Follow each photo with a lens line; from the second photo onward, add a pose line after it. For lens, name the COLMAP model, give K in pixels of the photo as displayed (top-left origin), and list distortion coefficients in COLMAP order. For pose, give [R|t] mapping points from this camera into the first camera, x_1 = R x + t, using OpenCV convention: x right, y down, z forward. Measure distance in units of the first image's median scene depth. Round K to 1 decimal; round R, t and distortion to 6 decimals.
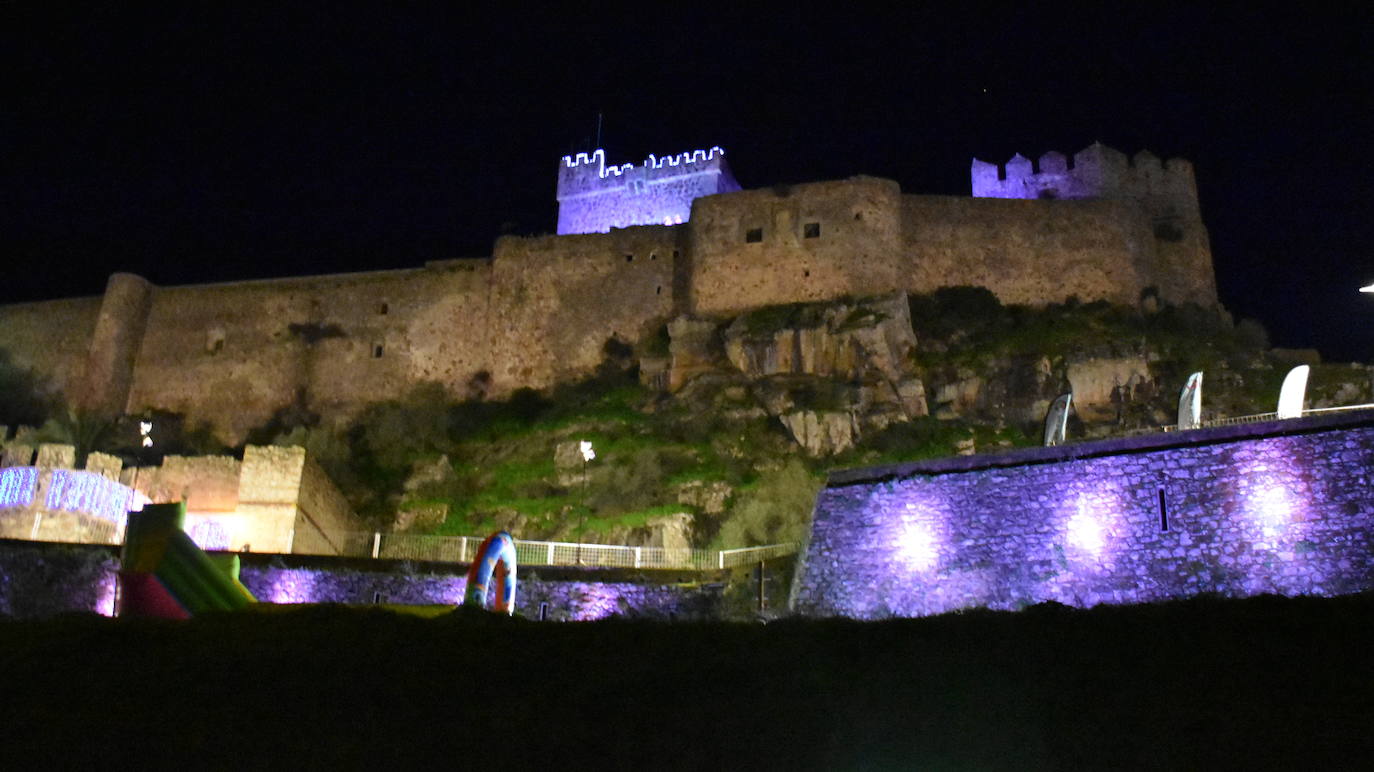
lens RADIAL K [[1356.8, 0, 687.0], [0, 1356.8, 386.0], [0, 0, 1]] dist [-0.149991, 0.118123]
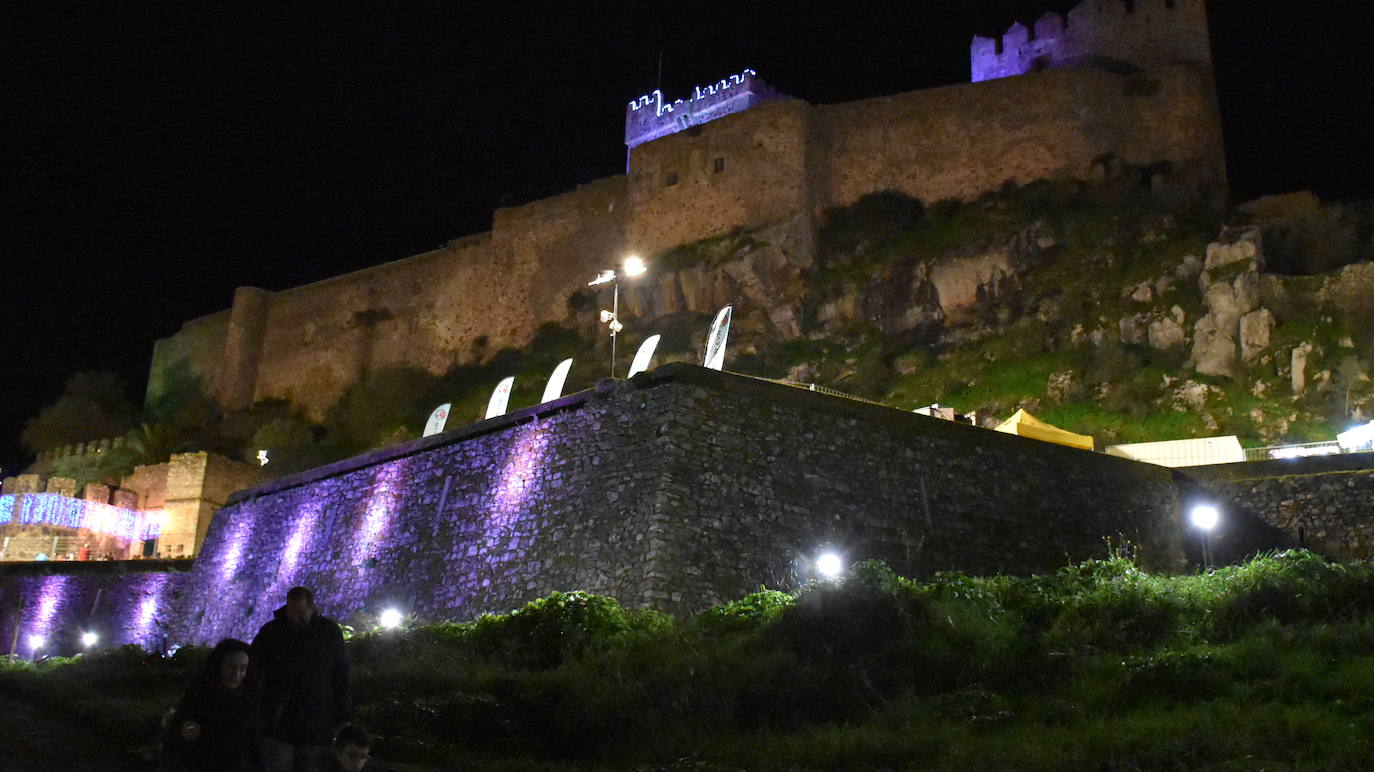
lens RADIAL K [[1353.8, 0, 692.7], [0, 1353.8, 384.7], [0, 0, 1]] dist [-0.153101, 0.119496]
pose [[0.925509, -0.114488, -0.361006, 0.425826], [0.149921, 0.986100, 0.071624, -0.026216], [0.347788, -0.120411, 0.929809, 0.013733]]
